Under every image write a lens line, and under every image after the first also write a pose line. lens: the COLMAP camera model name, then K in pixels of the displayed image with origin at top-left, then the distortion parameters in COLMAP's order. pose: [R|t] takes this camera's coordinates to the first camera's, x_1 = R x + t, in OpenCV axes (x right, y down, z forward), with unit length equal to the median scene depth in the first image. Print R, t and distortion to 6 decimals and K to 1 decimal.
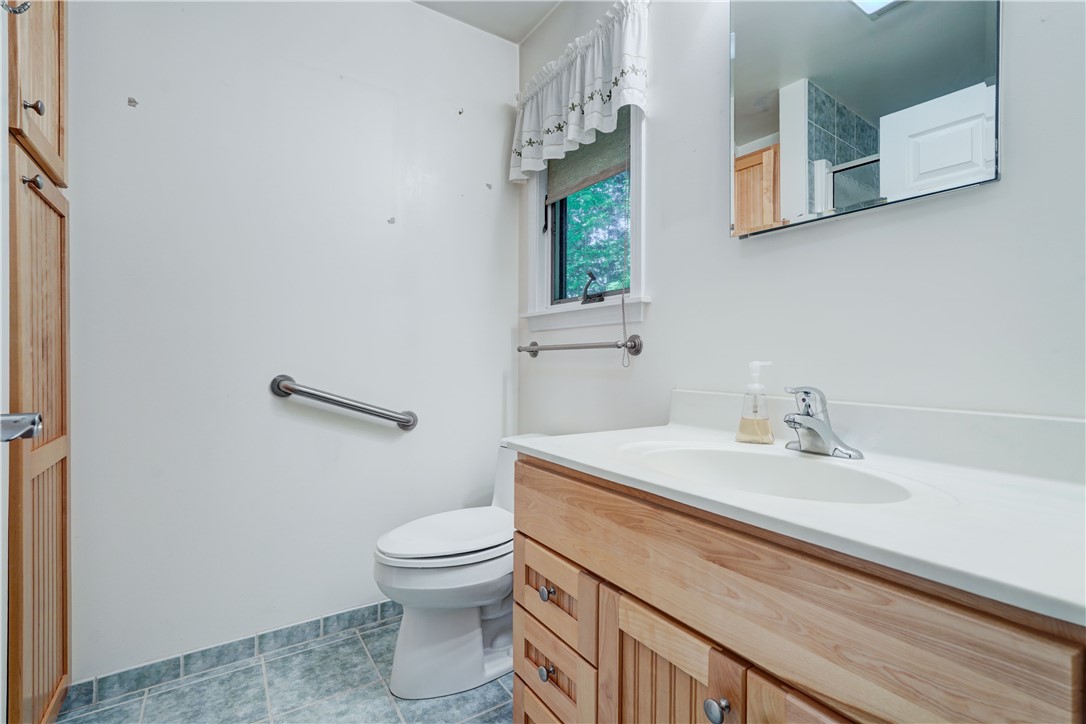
lens RADIAL K [[498.5, 0, 528.3], [0, 498.5, 359.5], [0, 0, 1]] dist [0.000239, 0.010099]
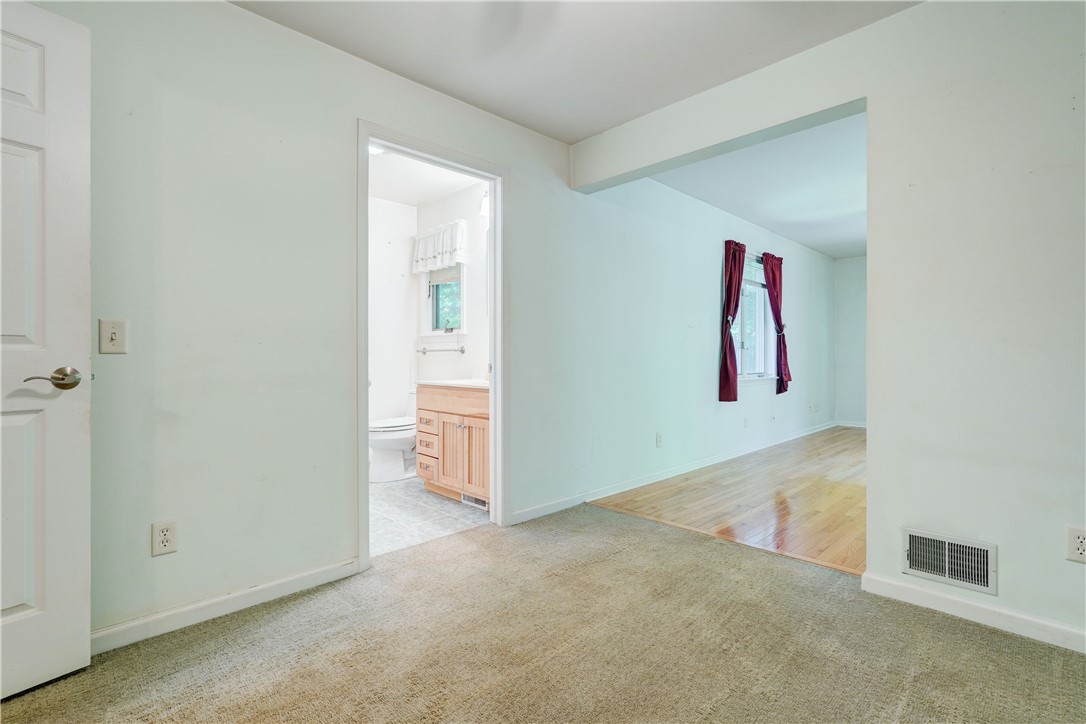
lens RADIAL K [[510.9, 0, 549.7], [0, 510.9, 361.8], [0, 0, 1]] dist [-0.008692, 0.001058]
pose [[0.972852, -0.007195, 0.231318, 0.036258], [0.004298, 0.999906, 0.013026, 0.000068], [-0.231390, -0.011678, 0.972791, -1.724627]]
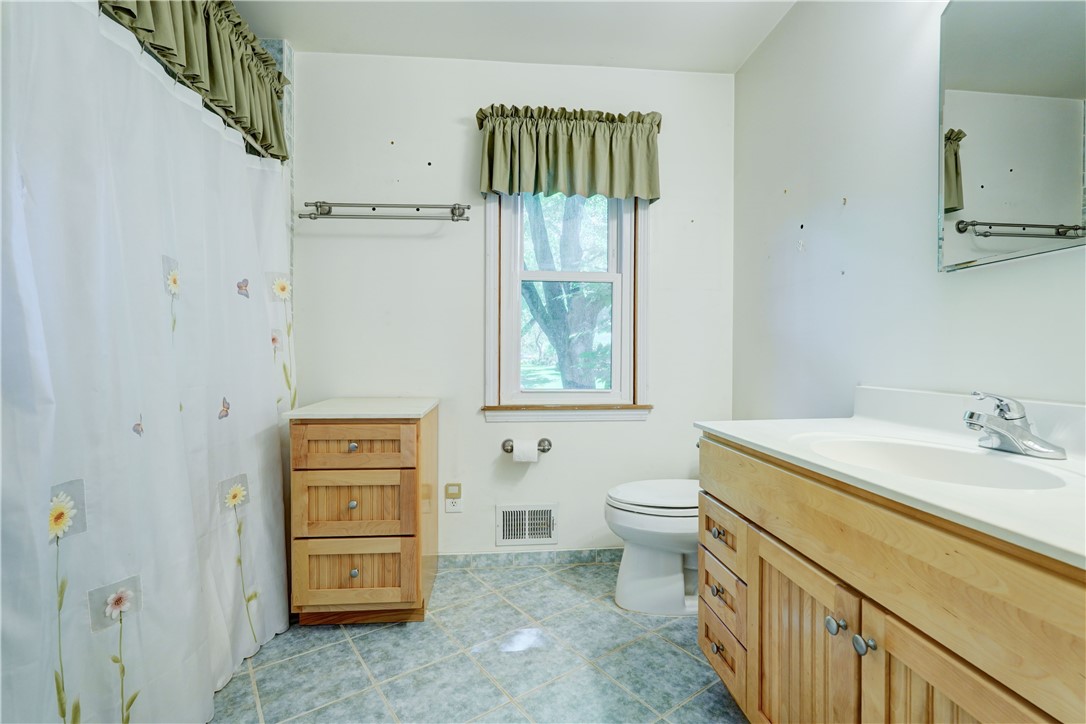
lens RADIAL K [[488.5, 0, 538.8], [0, 488.5, 366.6], [0, 0, 1]] dist [-0.008863, 0.000332]
pose [[0.889059, 0.009100, -0.457703, 0.132963], [0.003379, 0.999645, 0.026437, -0.011459], [0.457781, -0.025050, 0.888712, -0.244838]]
